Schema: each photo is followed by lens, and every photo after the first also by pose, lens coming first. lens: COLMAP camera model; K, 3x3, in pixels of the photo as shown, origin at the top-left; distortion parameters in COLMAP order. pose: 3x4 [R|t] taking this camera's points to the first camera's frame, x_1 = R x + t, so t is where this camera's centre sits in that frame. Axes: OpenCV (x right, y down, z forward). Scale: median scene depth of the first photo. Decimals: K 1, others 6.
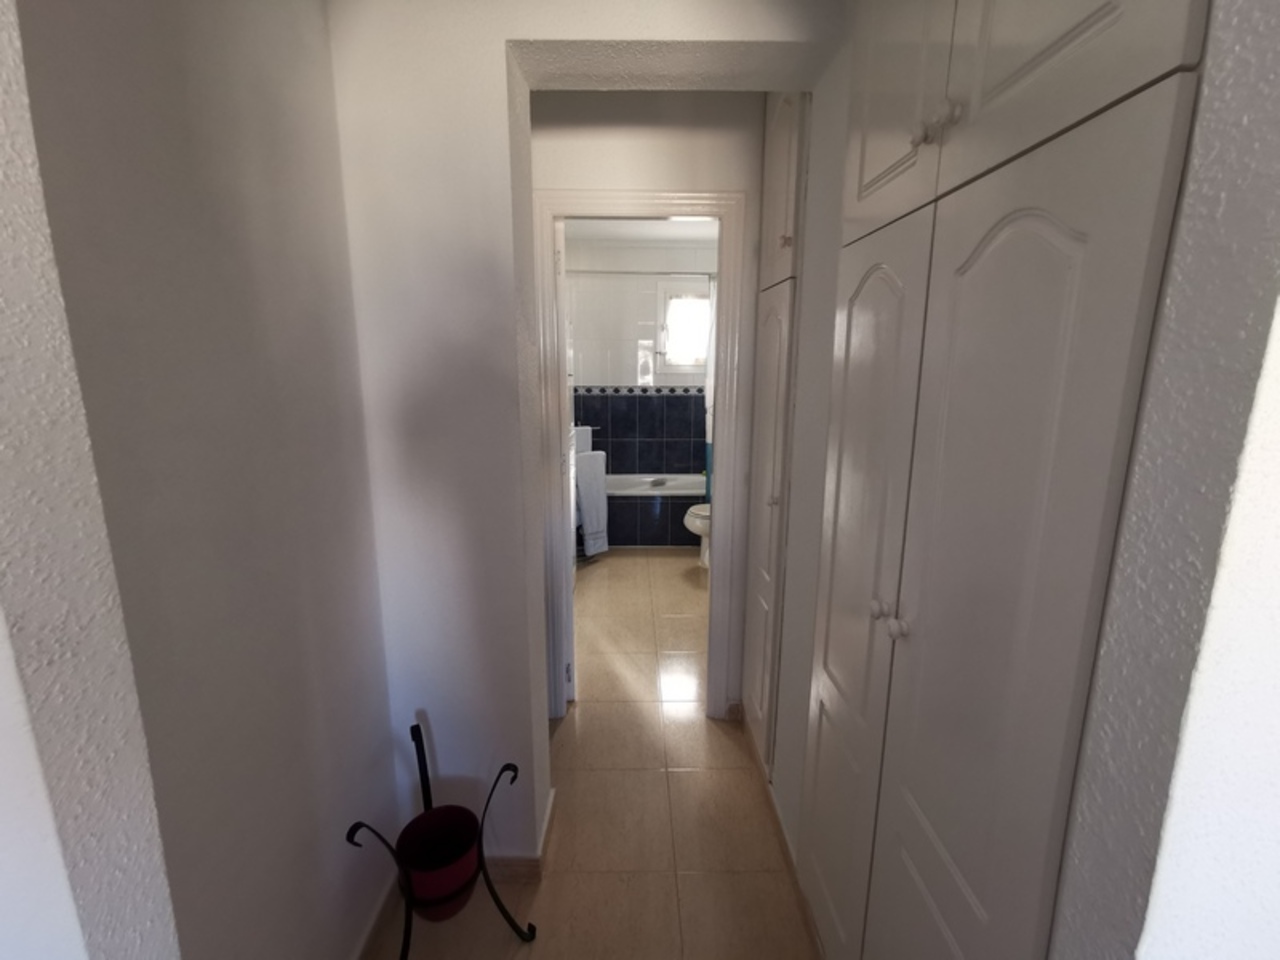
lens RADIAL K [[589.6, 0, 644.9], [0, 589.6, 476.9], [0, 0, 1]] dist [0.003531, 0.004286]
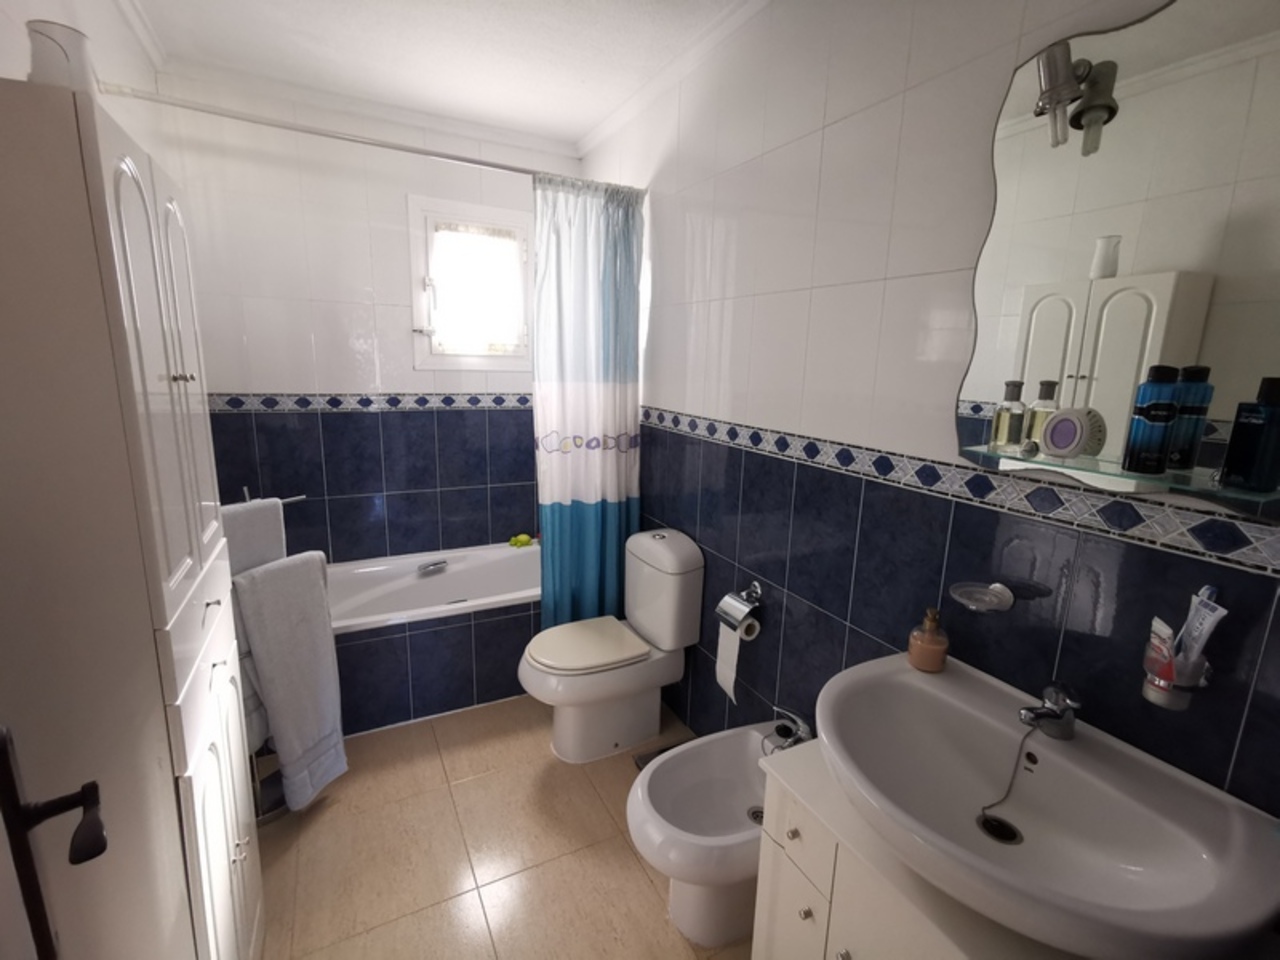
lens RADIAL K [[589.6, 0, 637.1], [0, 589.6, 475.2], [0, 0, 1]] dist [0.003531, 0.004286]
pose [[0.900534, -0.067494, 0.429514, -0.037468], [0.070213, 0.997486, 0.009536, -0.072907], [-0.429078, 0.021570, 0.903010, 0.446053]]
